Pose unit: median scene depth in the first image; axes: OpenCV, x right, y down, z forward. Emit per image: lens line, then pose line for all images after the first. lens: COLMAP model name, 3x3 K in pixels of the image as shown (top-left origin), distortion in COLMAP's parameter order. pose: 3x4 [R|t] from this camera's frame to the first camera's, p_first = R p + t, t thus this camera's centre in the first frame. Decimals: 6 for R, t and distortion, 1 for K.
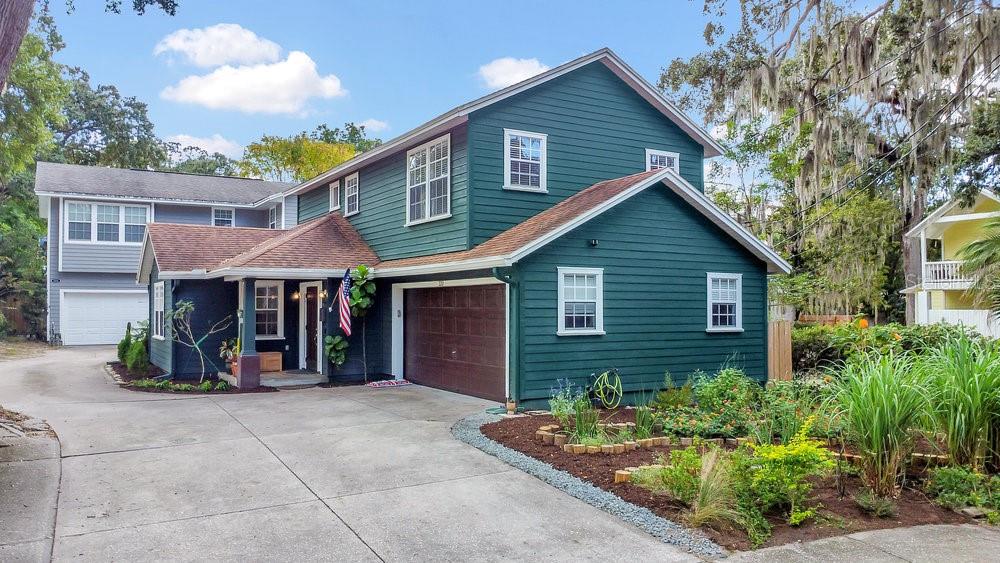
lens RADIAL K [[744.8, 0, 499.6], [0, 744.8, 275.8], [0, 0, 1]] dist [-0.029792, 0.004054]
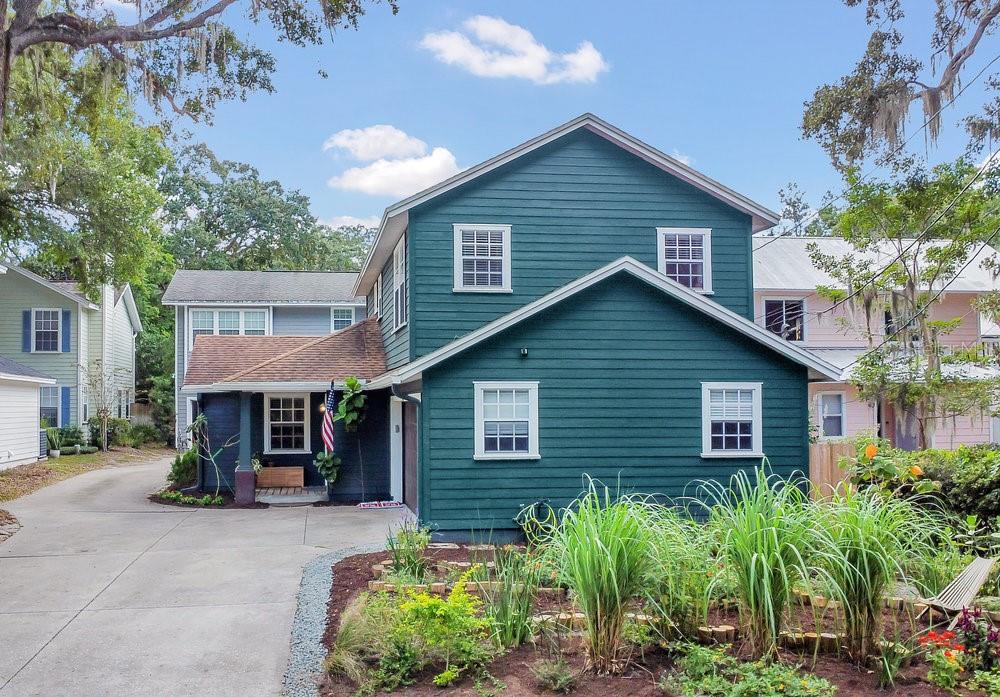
lens RADIAL K [[941.2, 0, 500.5], [0, 941.2, 355.7], [0, 0, 1]] dist [-0.021860, 0.000000]
pose [[0.916161, -0.021421, -0.400239, 0.481597], [0.019153, 0.999770, -0.009667, -0.027093], [0.400354, 0.001191, 0.916360, -0.006961]]
